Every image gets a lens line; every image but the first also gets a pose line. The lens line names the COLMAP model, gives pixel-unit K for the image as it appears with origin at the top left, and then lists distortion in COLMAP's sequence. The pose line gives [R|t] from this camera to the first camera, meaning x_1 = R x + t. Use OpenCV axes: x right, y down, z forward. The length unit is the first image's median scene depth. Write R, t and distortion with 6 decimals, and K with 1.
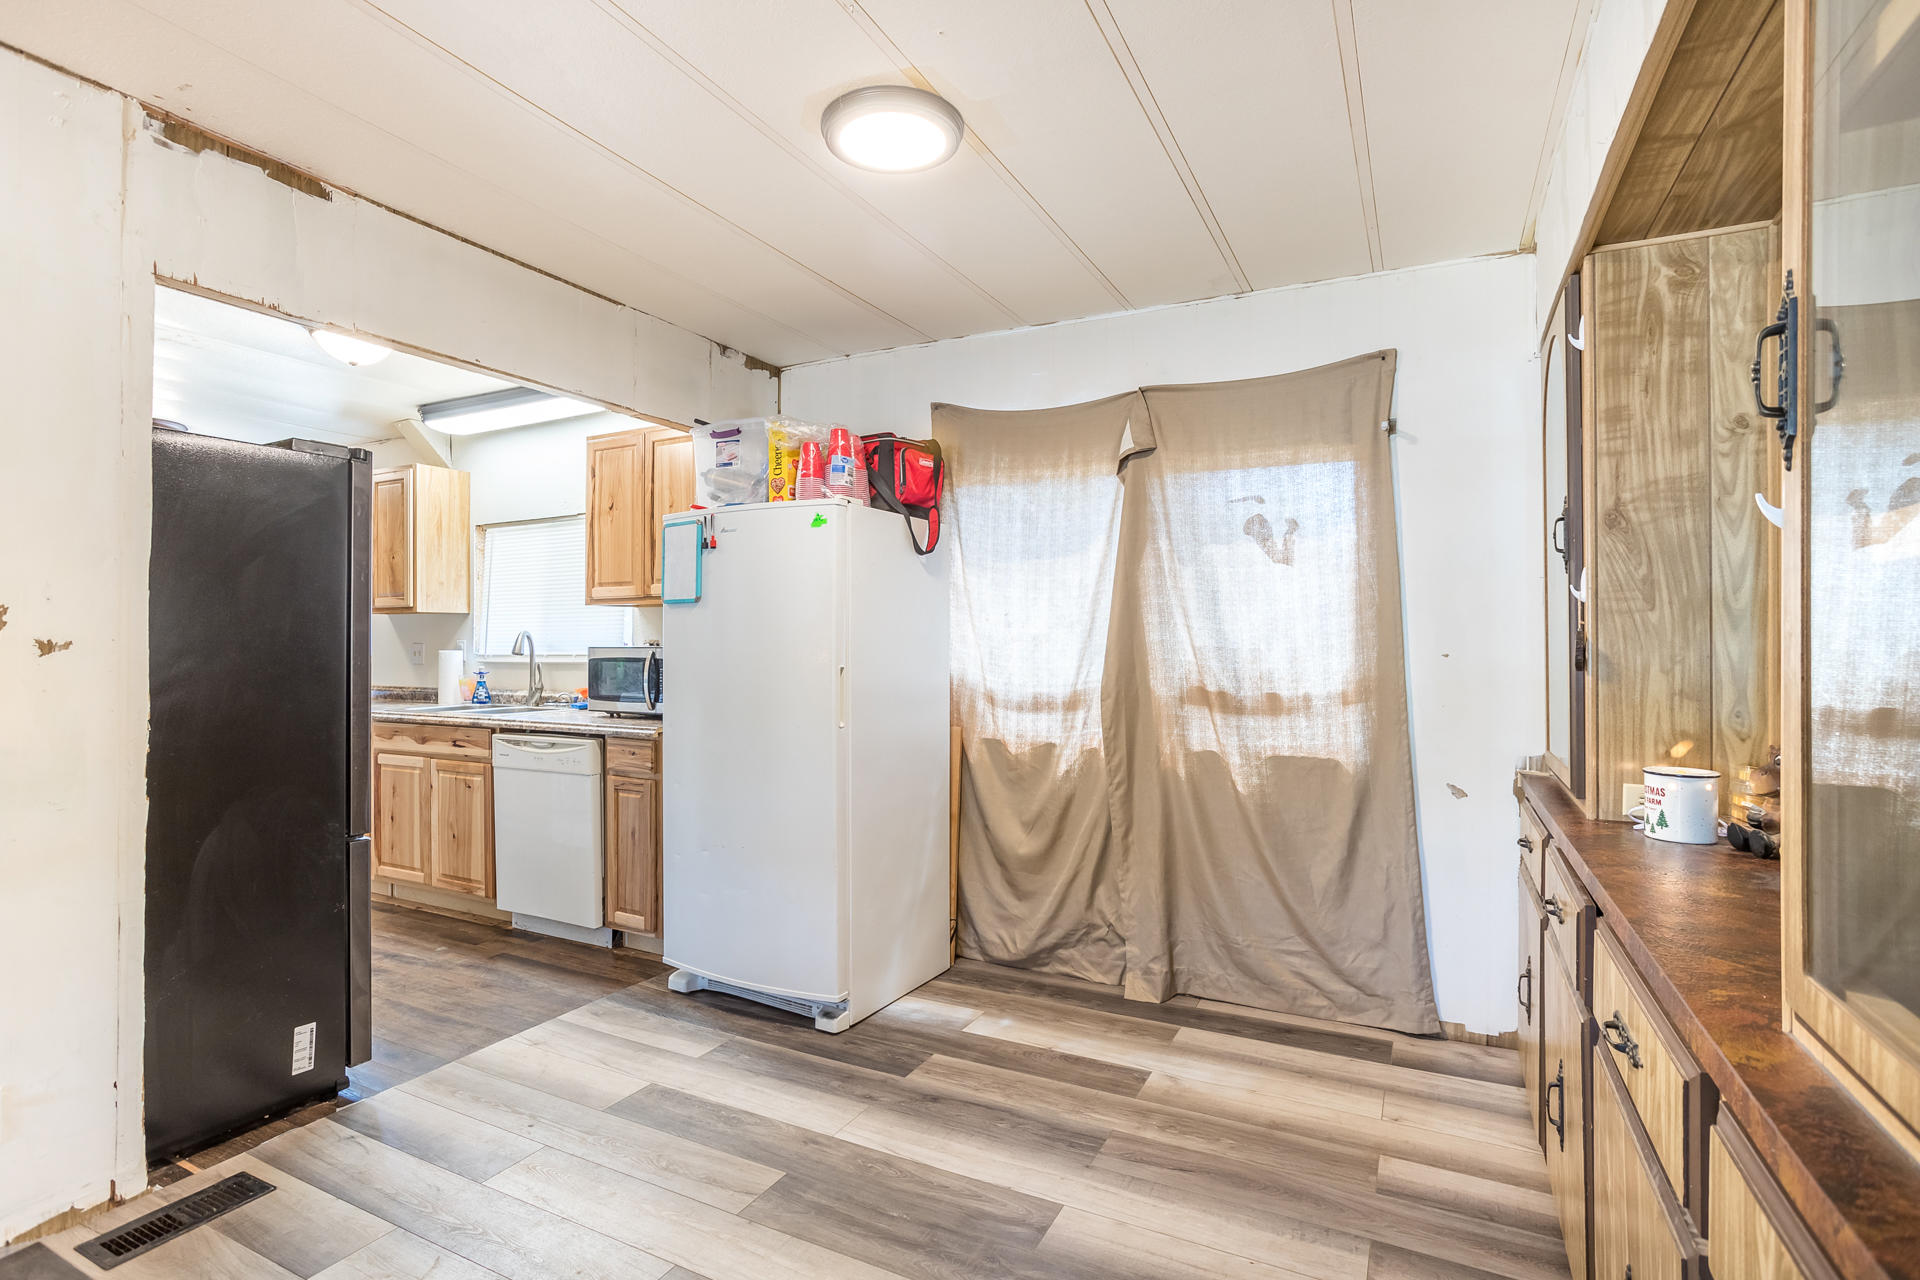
lens RADIAL K [[914.8, 0, 962.3], [0, 914.8, 633.8], [0, 0, 1]] dist [-0.028205, 0.017431]
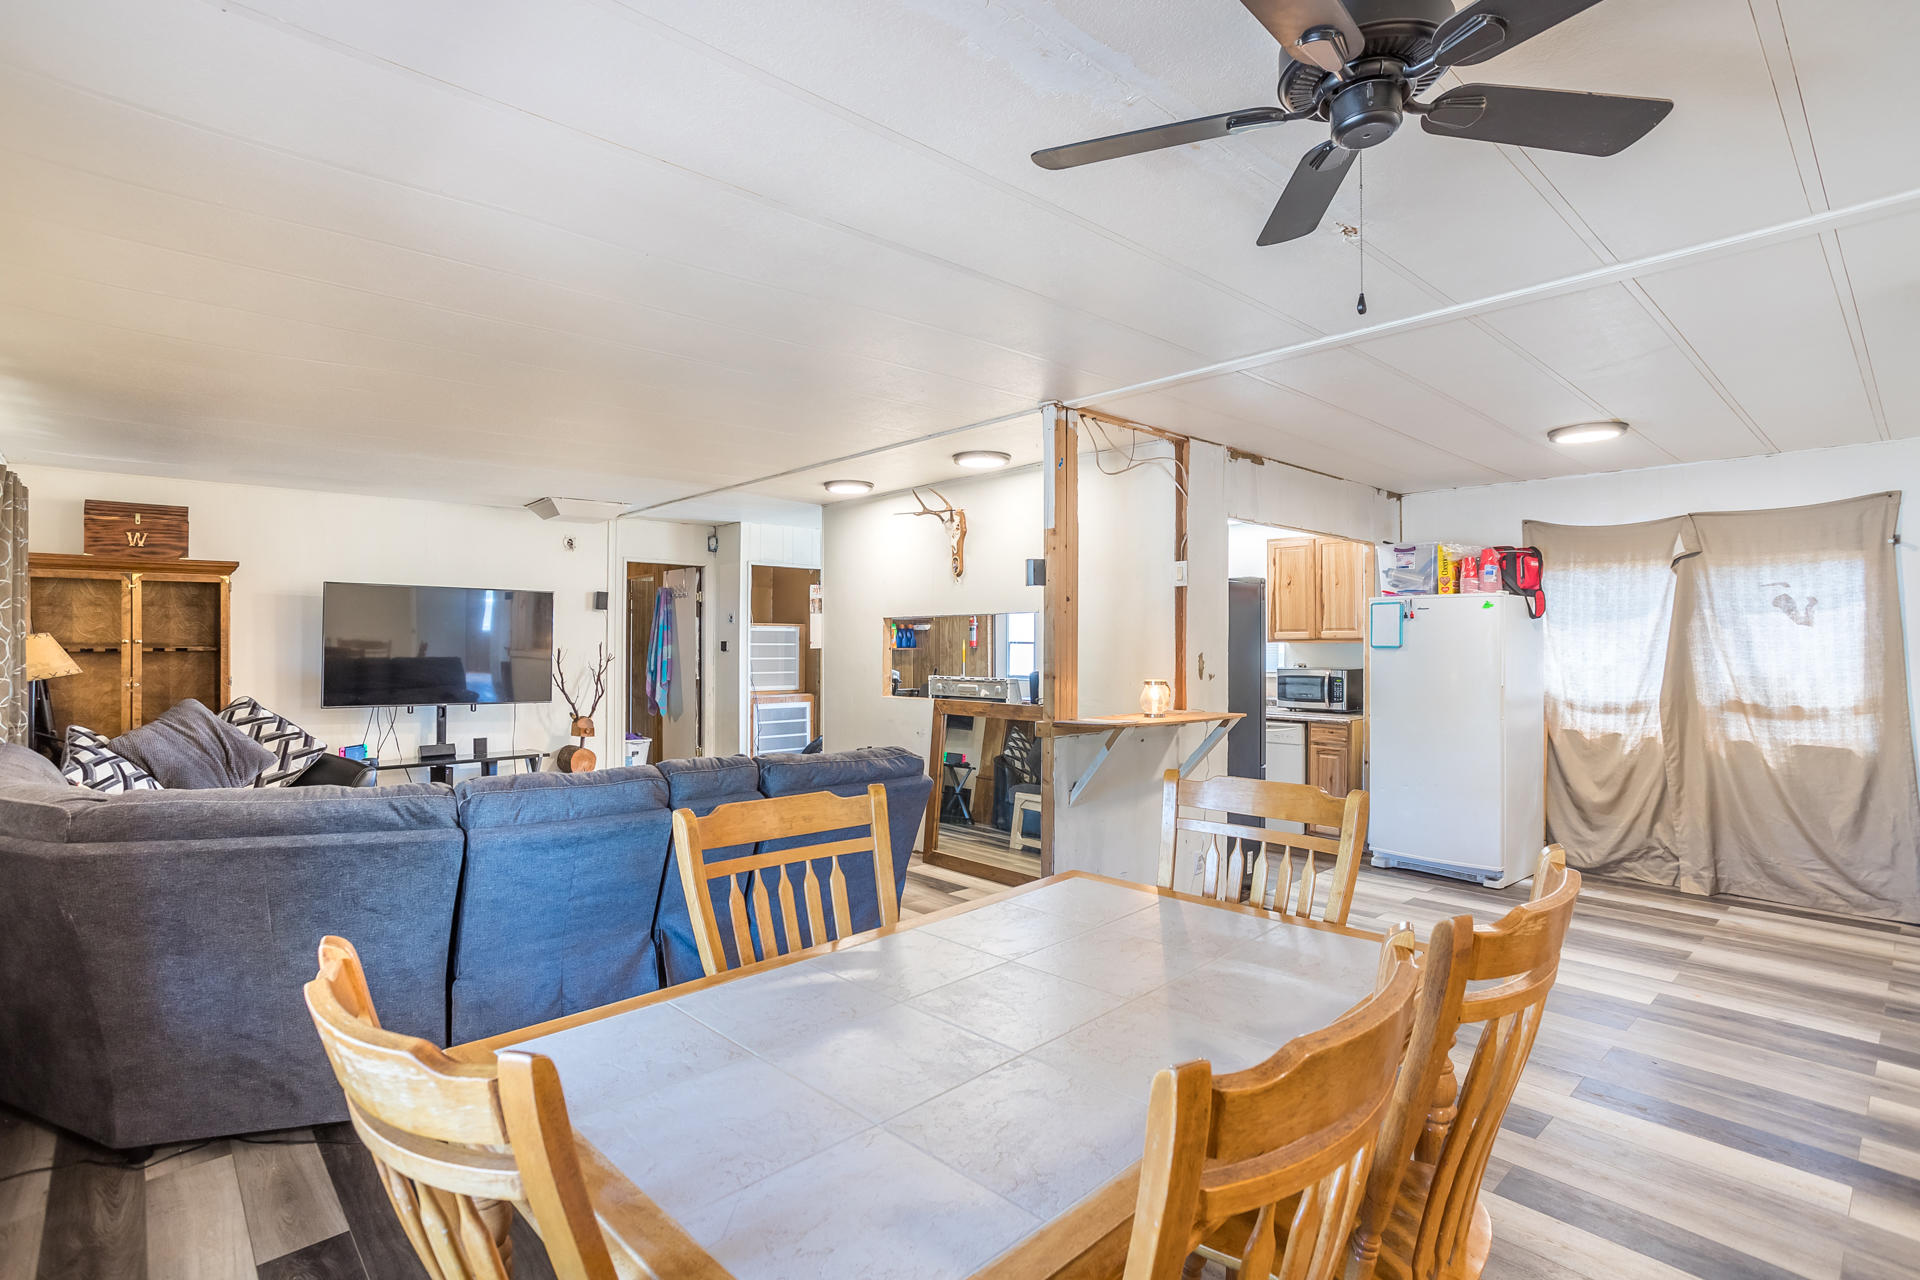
lens RADIAL K [[896.5, 0, 1021.7], [0, 896.5, 638.4], [0, 0, 1]] dist [0.000919, 0.021039]
pose [[0.950753, -0.000732, -0.309948, -0.434845], [0.001391, 0.999997, 0.001905, -0.055406], [0.309946, -0.002242, 0.950752, -0.886928]]
